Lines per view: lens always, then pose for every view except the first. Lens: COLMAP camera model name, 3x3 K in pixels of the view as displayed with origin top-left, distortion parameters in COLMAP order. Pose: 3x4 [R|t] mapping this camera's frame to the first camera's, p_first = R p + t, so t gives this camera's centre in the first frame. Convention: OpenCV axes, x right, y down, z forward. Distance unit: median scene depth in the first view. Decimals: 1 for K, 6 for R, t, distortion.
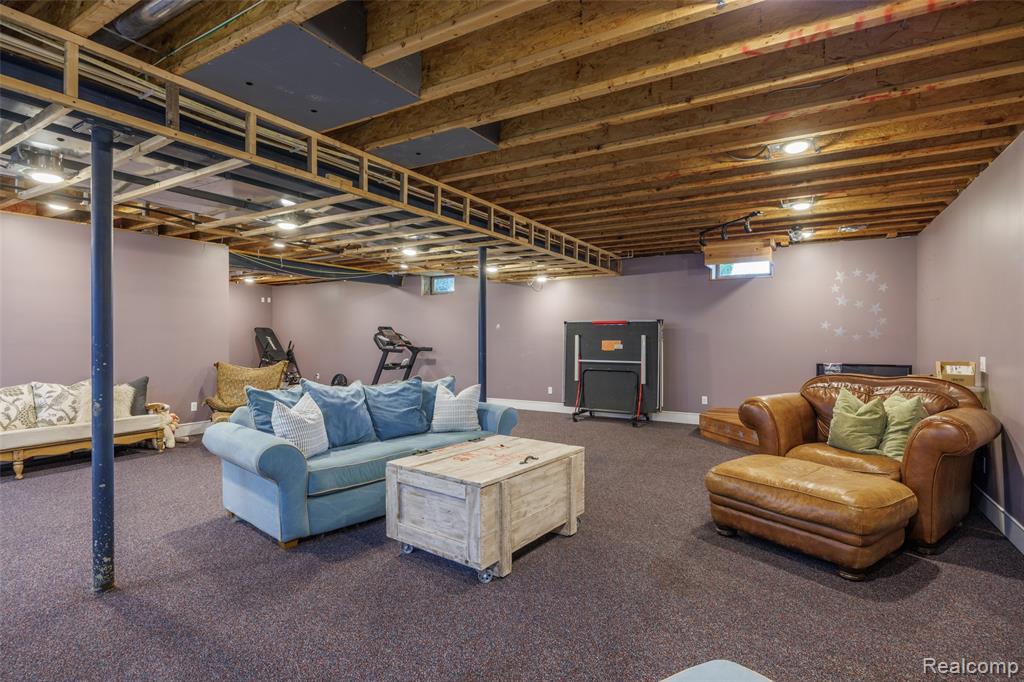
lens RADIAL K [[509.3, 0, 512.0], [0, 509.3, 341.0], [0, 0, 1]] dist [-0.003000, -0.000044]
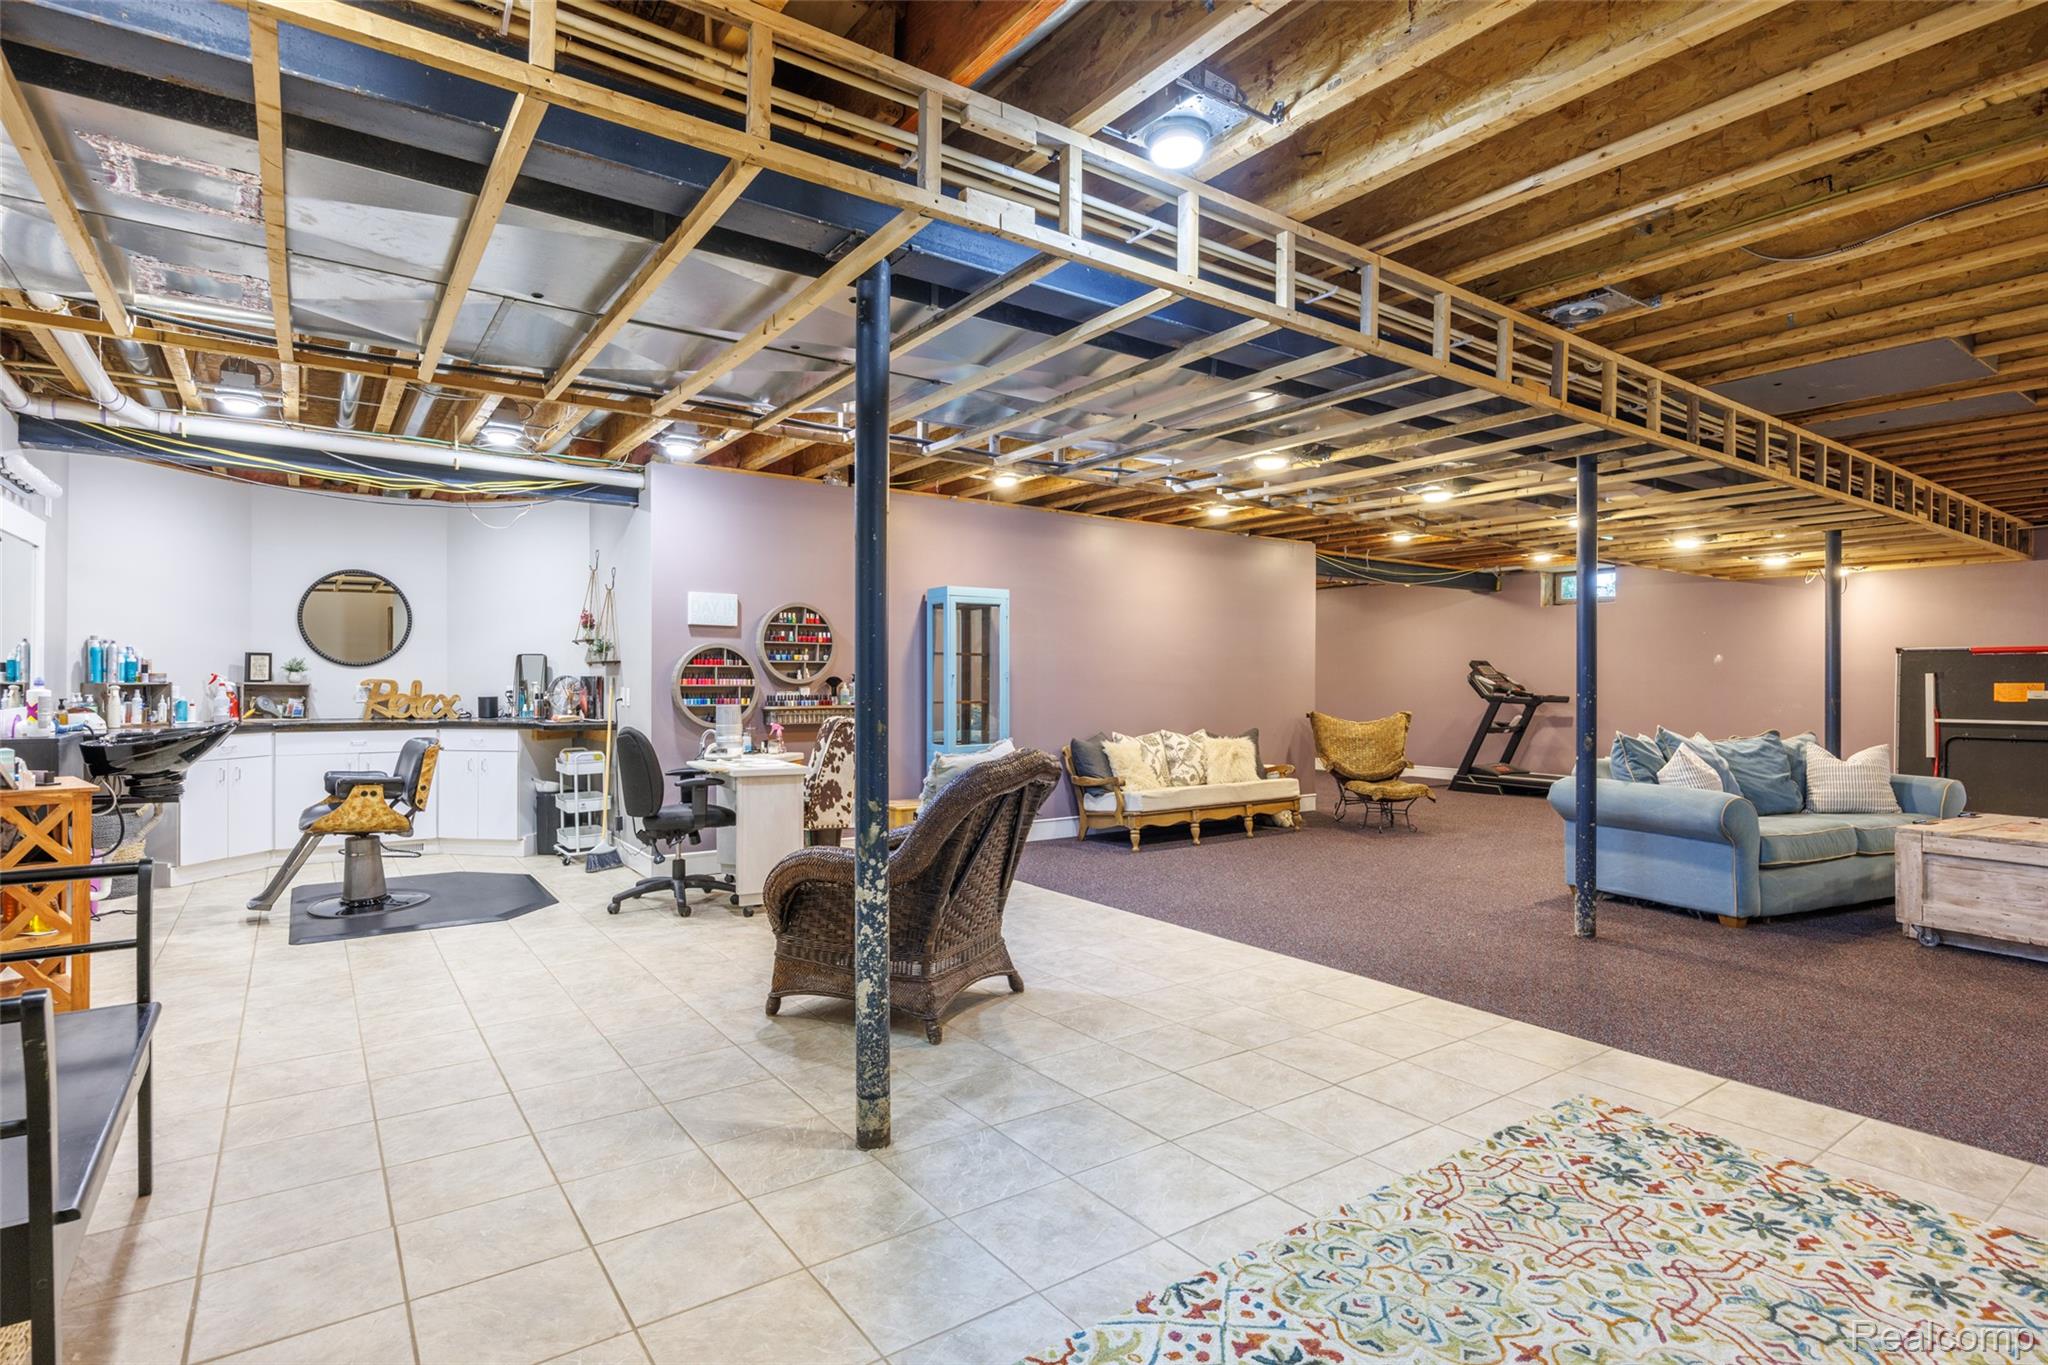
lens RADIAL K [[1018.6, 0, 1024.0], [0, 1018.6, 682.5], [0, 0, 1]] dist [-0.003000, -0.000044]
pose [[0.916537, 0.001234, -0.399949, -0.491266], [-0.005441, 0.999941, -0.009383, 0.020608], [0.399914, 0.010776, 0.916490, -0.565873]]
